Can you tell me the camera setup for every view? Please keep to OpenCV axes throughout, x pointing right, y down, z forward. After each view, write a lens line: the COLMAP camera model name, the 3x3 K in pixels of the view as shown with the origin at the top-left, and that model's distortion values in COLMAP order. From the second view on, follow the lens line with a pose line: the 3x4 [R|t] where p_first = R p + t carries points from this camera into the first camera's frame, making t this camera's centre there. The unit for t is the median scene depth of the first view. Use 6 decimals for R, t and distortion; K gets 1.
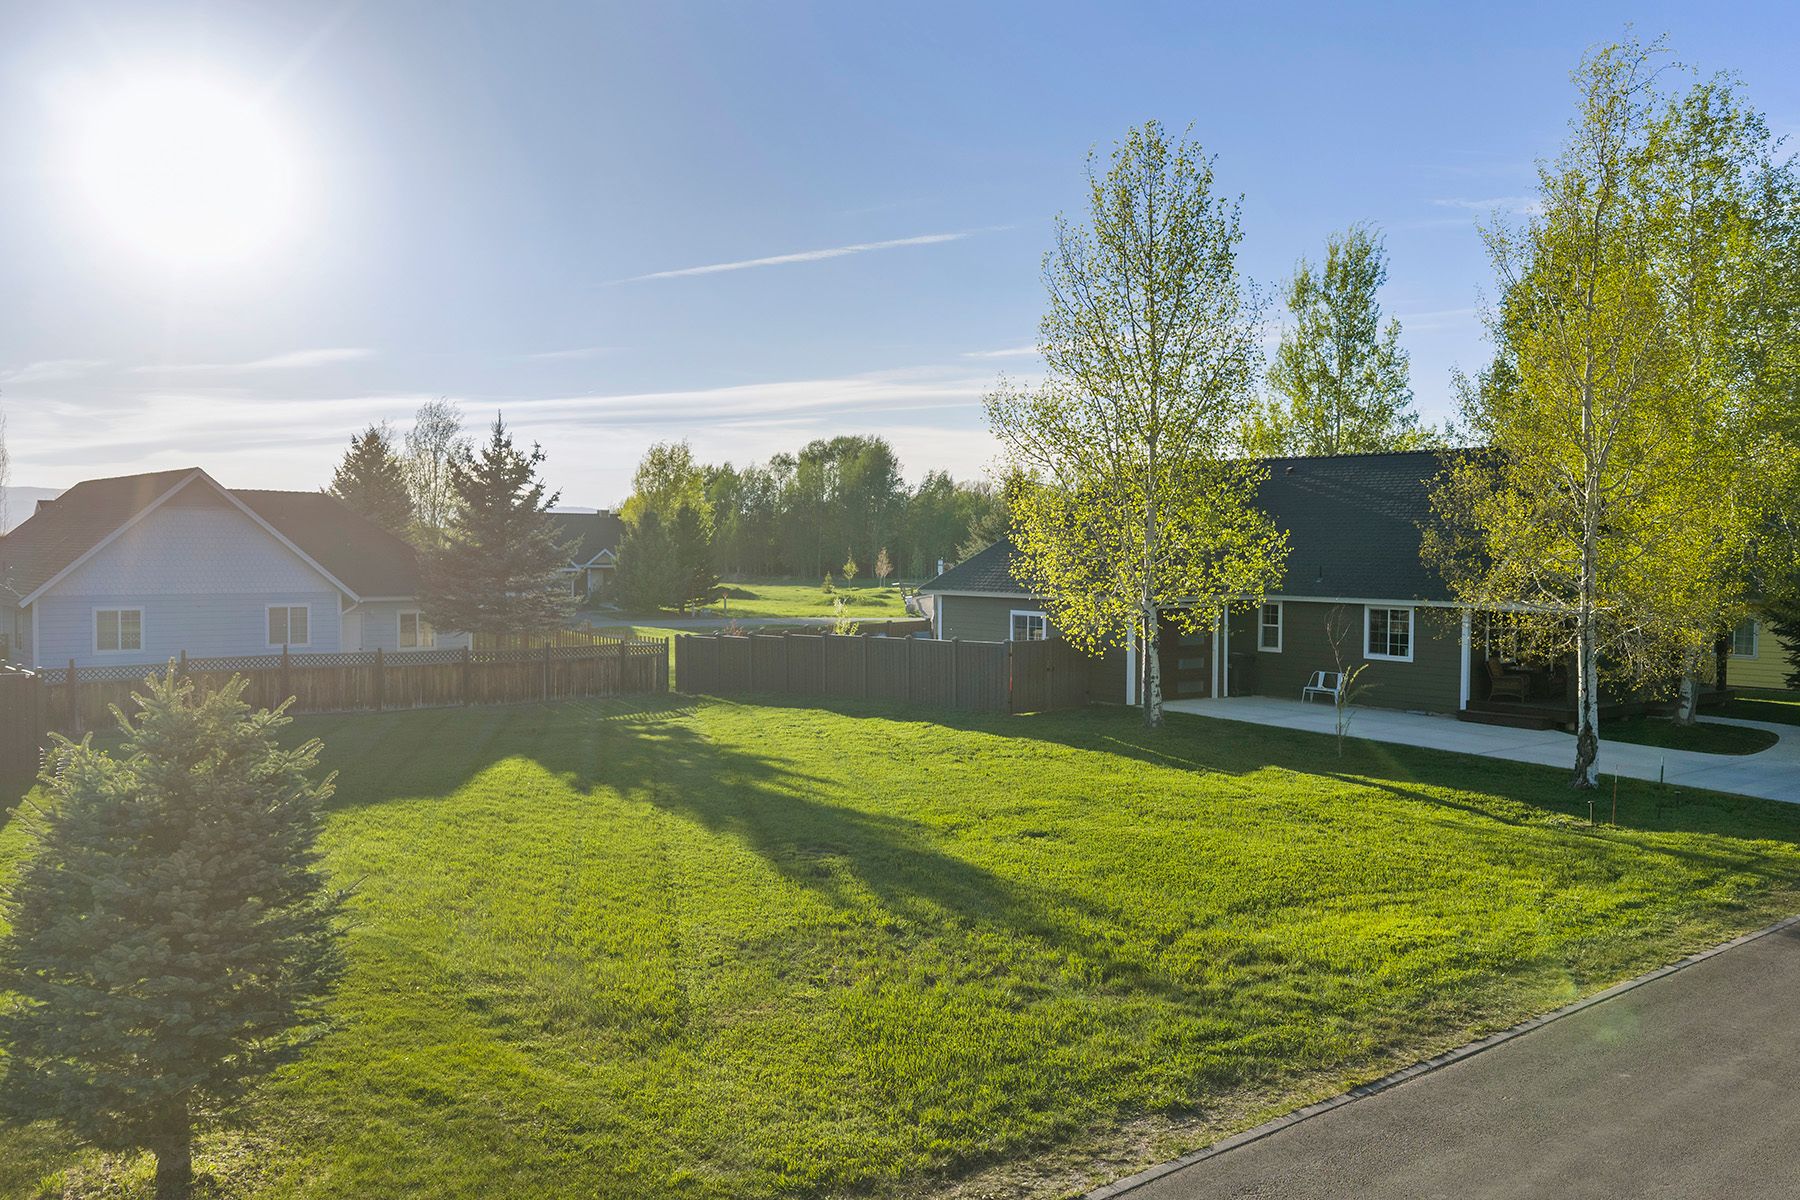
lens RADIAL K [[1490.8, 0, 898.6], [0, 1490.8, 600.0], [0, 0, 1]] dist [0.005990, -0.014957]
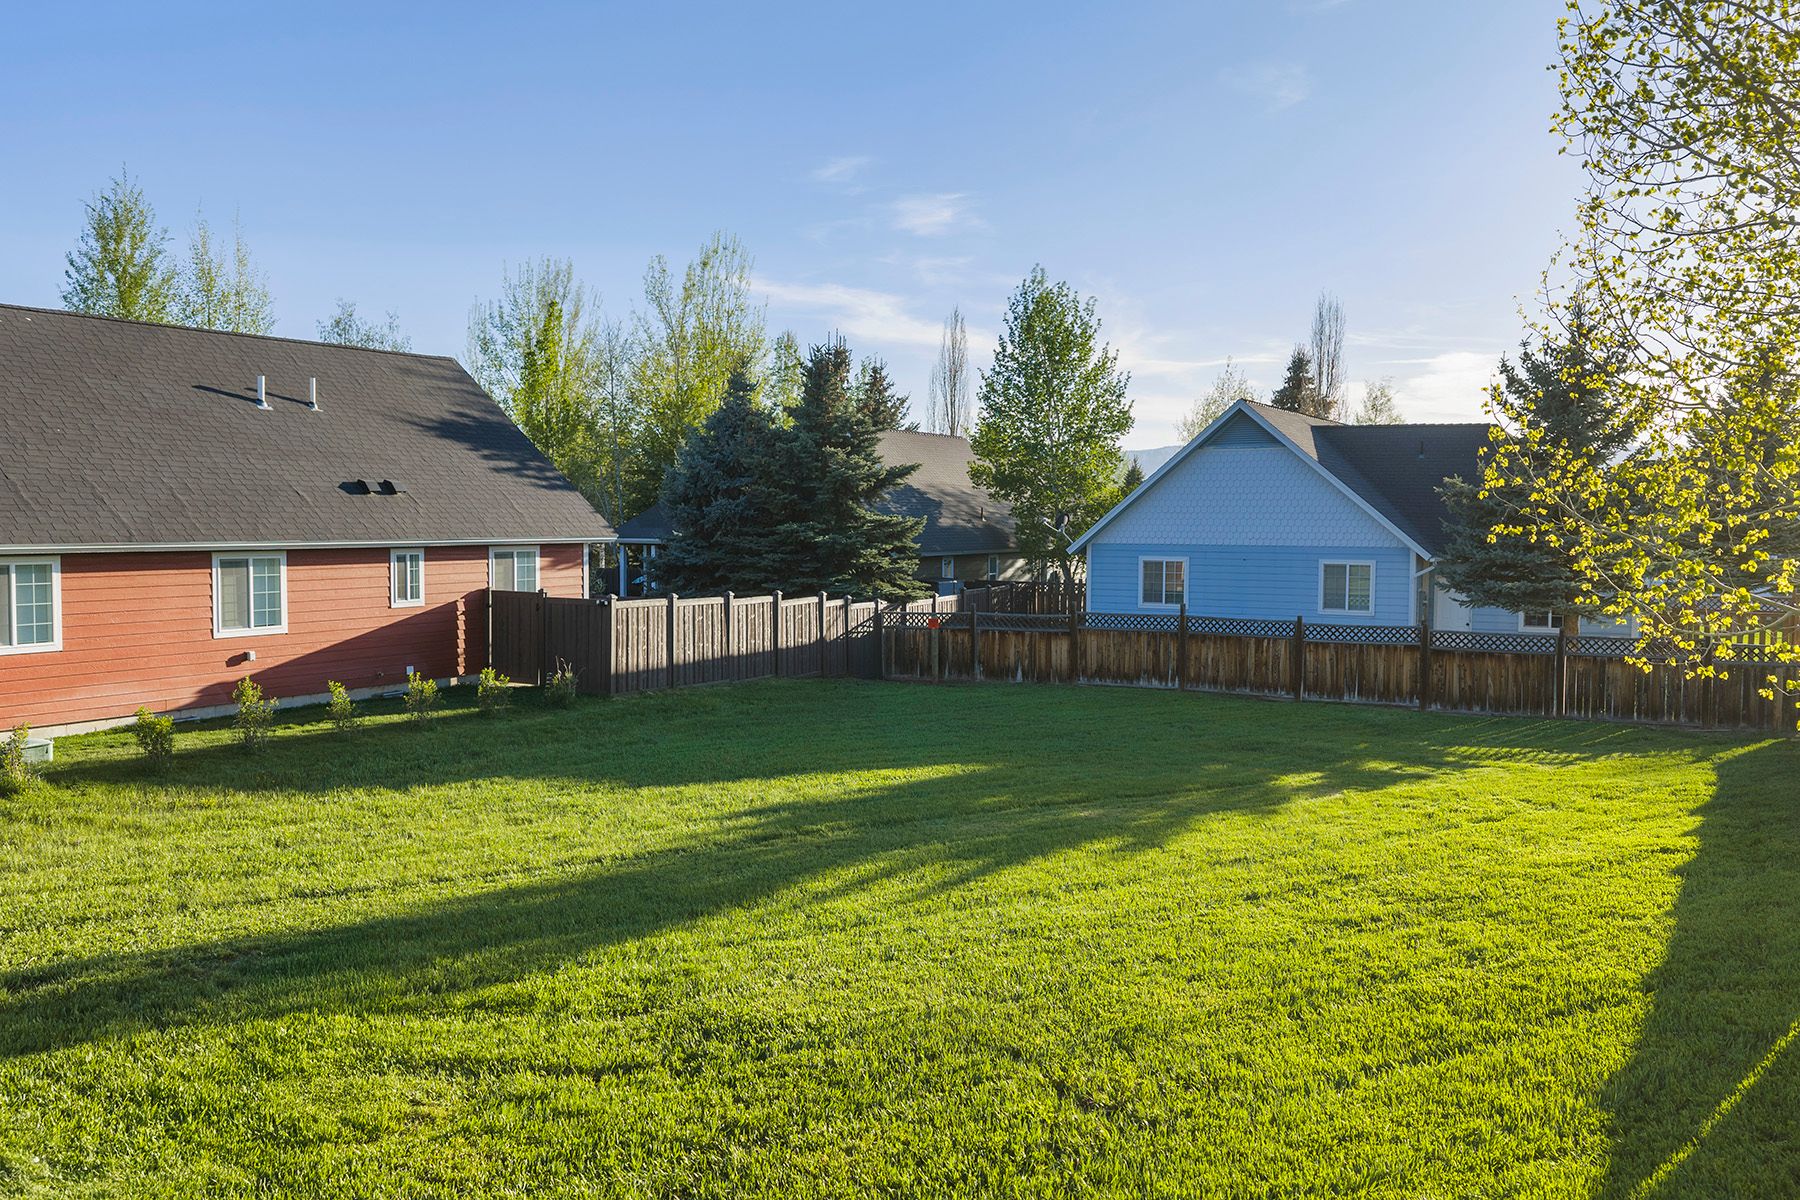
lens RADIAL K [[1490.8, 0, 899.4], [0, 1490.8, 601.2], [0, 0, 1]] dist [0.005990, -0.014957]
pose [[0.358751, 0.051342, -0.932020, 0.281611], [-0.033356, 0.998554, 0.042168, -0.001423], [0.932837, 0.015961, 0.359945, 0.513428]]
